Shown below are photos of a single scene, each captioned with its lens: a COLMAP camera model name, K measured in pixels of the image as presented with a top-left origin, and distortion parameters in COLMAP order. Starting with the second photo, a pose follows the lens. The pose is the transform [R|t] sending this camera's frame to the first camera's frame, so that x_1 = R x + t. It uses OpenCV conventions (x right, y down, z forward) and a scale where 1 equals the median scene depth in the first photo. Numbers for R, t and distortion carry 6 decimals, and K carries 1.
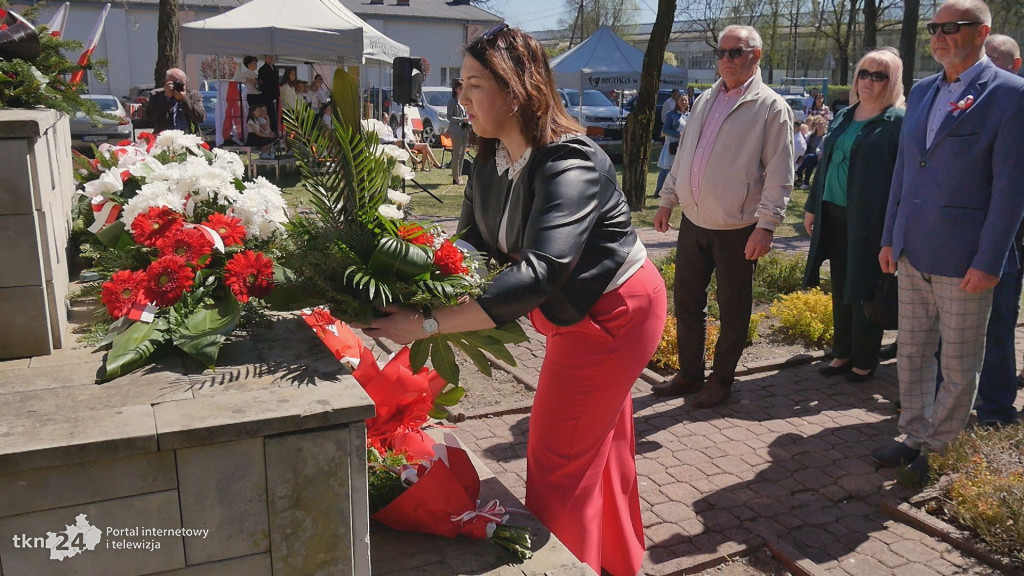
lens RADIAL K [[878.7, 0, 512.0], [0, 878.7, 288.0], [0, 0, 1]] dist [-0.060871, 0.018939]
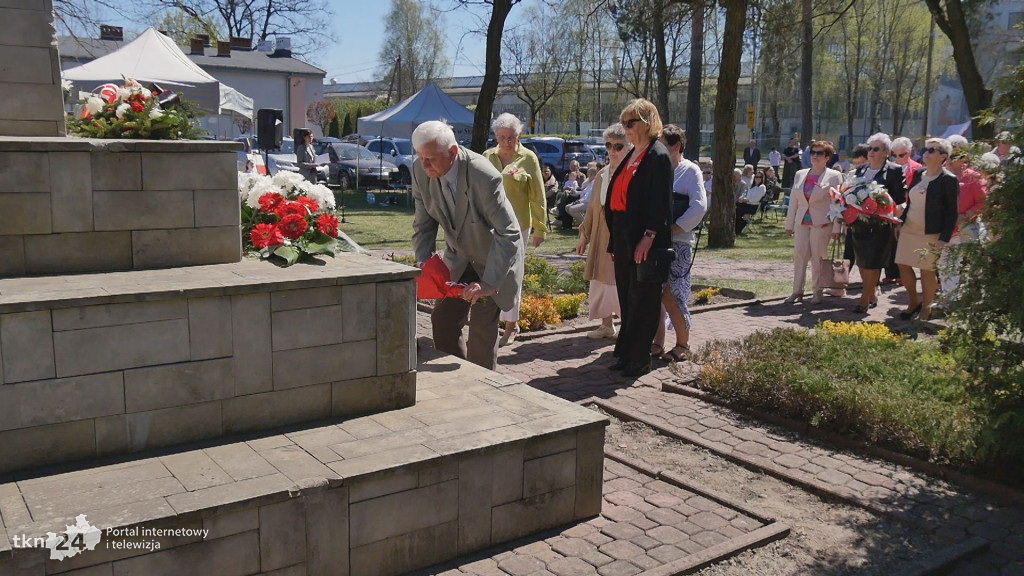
lens RADIAL K [[878.7, 0, 512.0], [0, 878.7, 288.0], [0, 0, 1]] dist [-0.060871, 0.018939]
pose [[0.978488, -0.027316, 0.204487, -0.047342], [0.038794, 0.997876, -0.052337, 0.036973], [-0.202623, 0.059144, 0.977469, -0.148171]]
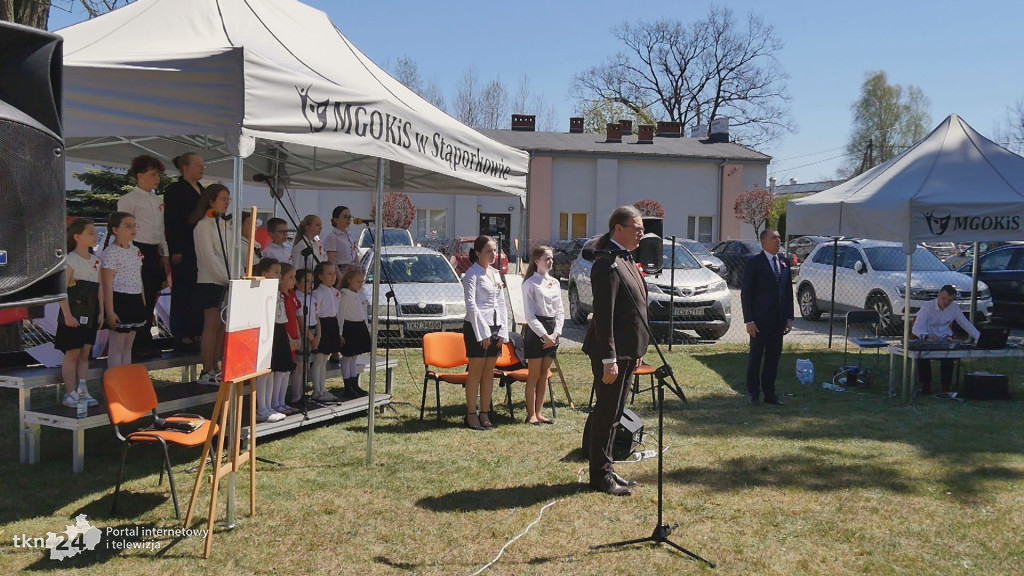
lens RADIAL K [[878.7, 0, 512.0], [0, 878.7, 288.0], [0, 0, 1]] dist [-0.060871, 0.018939]
pose [[0.953874, 0.018082, -0.299661, 0.026832], [-0.069315, 0.984479, -0.161236, -0.184073], [0.292094, 0.174570, 0.940322, 0.826725]]
